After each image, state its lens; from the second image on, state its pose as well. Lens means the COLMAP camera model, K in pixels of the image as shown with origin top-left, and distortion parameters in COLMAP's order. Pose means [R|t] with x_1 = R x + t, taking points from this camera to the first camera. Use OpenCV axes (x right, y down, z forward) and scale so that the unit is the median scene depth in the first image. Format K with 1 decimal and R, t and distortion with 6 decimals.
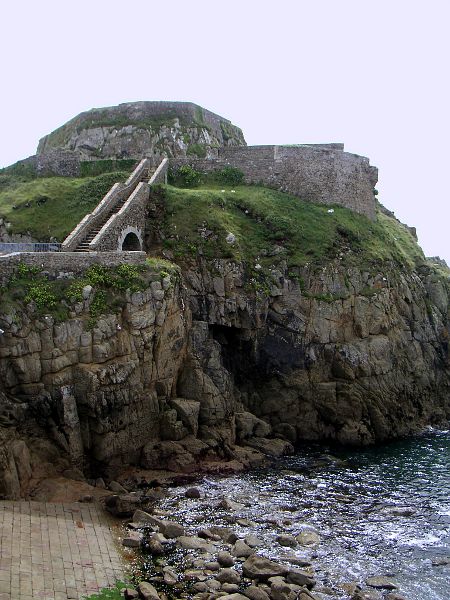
lens RADIAL K [[641.4, 0, 225.4], [0, 641.4, 297.7], [0, 0, 1]] dist [-0.049730, 0.000000]
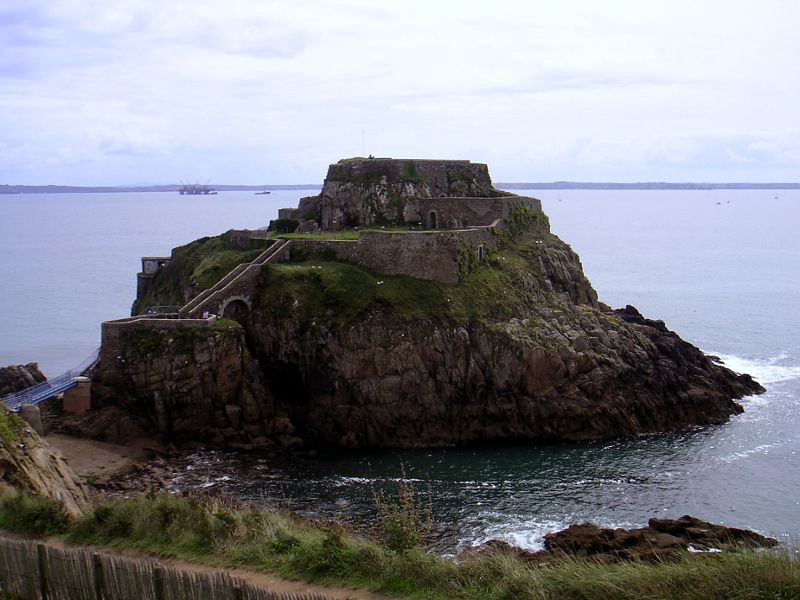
lens RADIAL K [[855.2, 0, 399.5], [0, 855.2, 302.7], [0, 0, 1]] dist [-0.049730, 0.000000]
pose [[0.896143, 0.041919, -0.441782, 1.146552], [-0.028264, 0.998899, 0.037450, -0.183474], [0.442865, -0.021074, 0.896341, -0.719311]]
